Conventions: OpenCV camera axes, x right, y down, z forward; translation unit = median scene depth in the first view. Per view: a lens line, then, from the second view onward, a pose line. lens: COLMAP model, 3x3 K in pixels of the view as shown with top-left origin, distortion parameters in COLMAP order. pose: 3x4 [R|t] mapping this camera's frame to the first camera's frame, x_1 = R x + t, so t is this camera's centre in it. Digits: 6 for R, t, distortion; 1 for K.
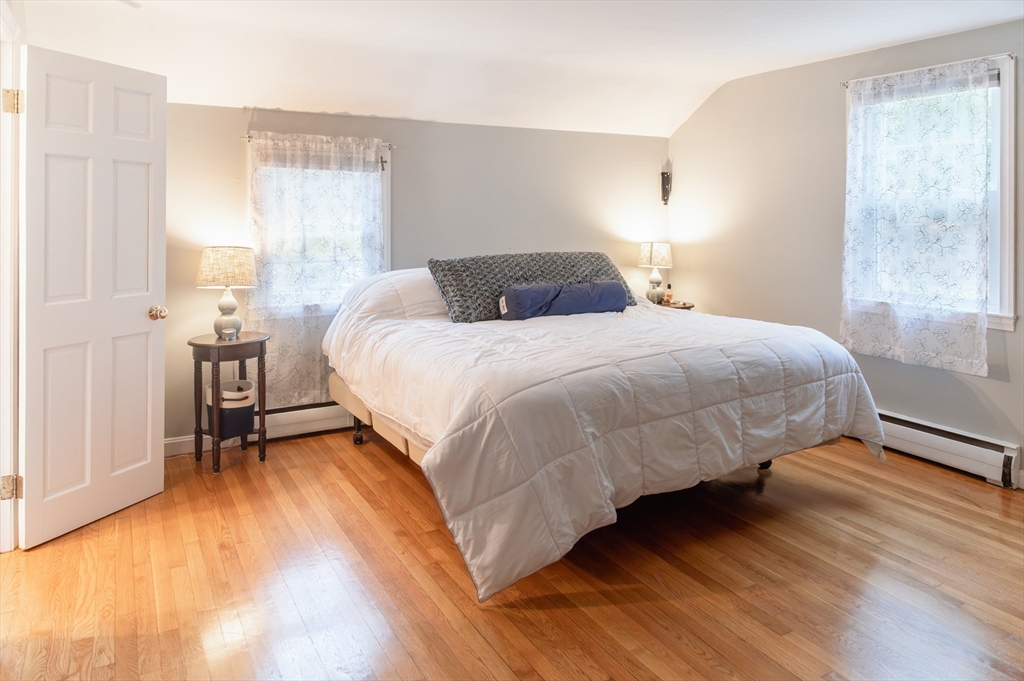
lens RADIAL K [[747.3, 0, 512.0], [0, 747.3, 340.5], [0, 0, 1]] dist [-0.111794, 0.000109]
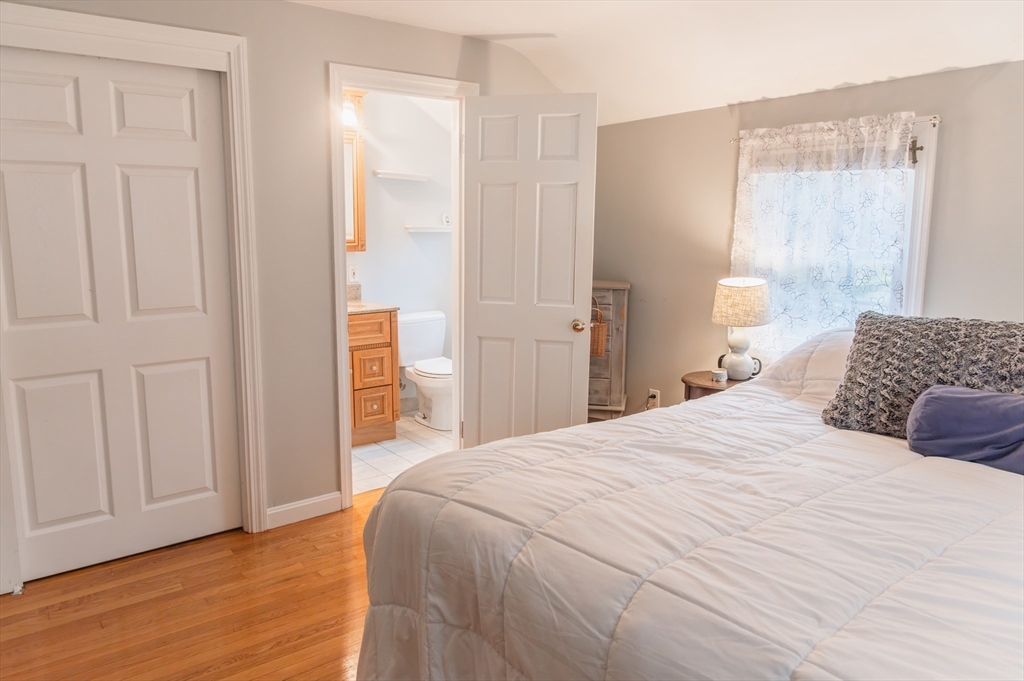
lens RADIAL K [[734.9, 0, 512.0], [0, 734.9, 340.5], [0, 0, 1]] dist [0.001778, -0.001443]
pose [[0.048408, 0.155889, -0.986588, 0.464477], [-0.150398, 0.977622, 0.147092, -0.130714], [0.987440, 0.141260, 0.070770, 0.679111]]
